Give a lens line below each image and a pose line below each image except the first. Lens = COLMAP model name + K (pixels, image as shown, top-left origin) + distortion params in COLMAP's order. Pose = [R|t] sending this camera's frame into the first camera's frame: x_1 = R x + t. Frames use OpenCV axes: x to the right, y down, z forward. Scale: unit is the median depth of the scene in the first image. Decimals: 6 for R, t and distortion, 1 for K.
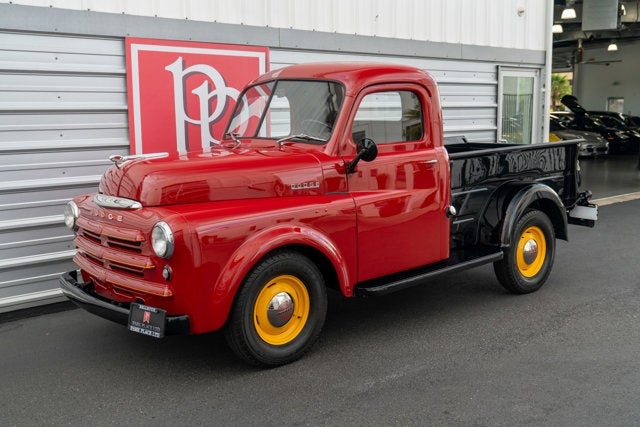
lens RADIAL K [[715.3, 0, 345.7], [0, 715.3, 202.4], [0, 0, 1]] dist [-0.009549, -0.002178]
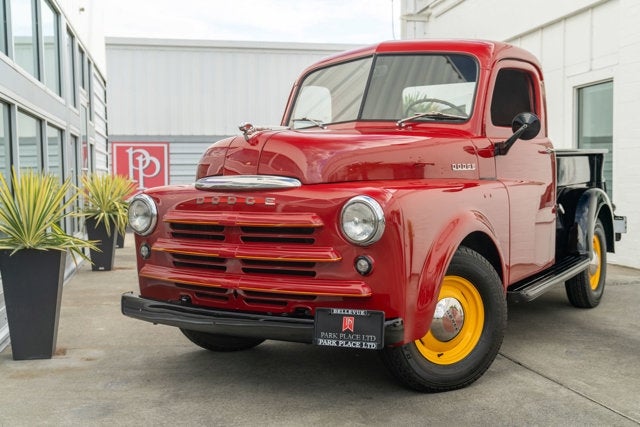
lens RADIAL K [[720.3, 0, 318.8], [0, 720.3, 213.8], [0, 0, 1]] dist [0.004494, 0.012466]
pose [[0.969133, -0.011595, 0.246265, -0.359925], [0.031133, 0.996653, -0.075592, 0.075016], [-0.244564, 0.080926, 0.966250, 0.203493]]
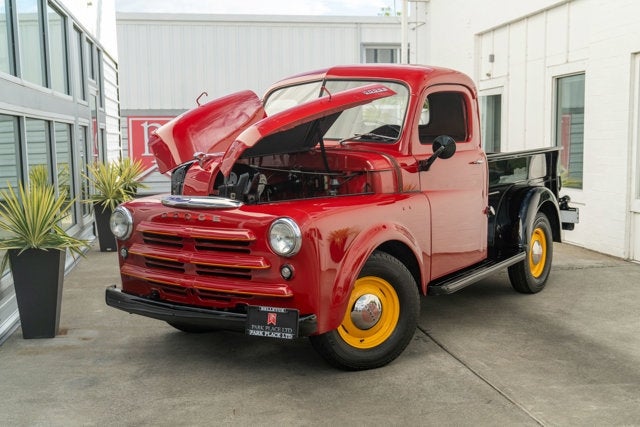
lens RADIAL K [[741.3, 0, 316.9], [0, 741.3, 213.8], [0, 0, 1]] dist [-0.014504, 0.029153]
pose [[0.978844, -0.023097, 0.203301, -0.305648], [0.028912, 0.999252, -0.025679, 0.035581], [-0.202556, 0.031013, 0.978779, 0.017688]]
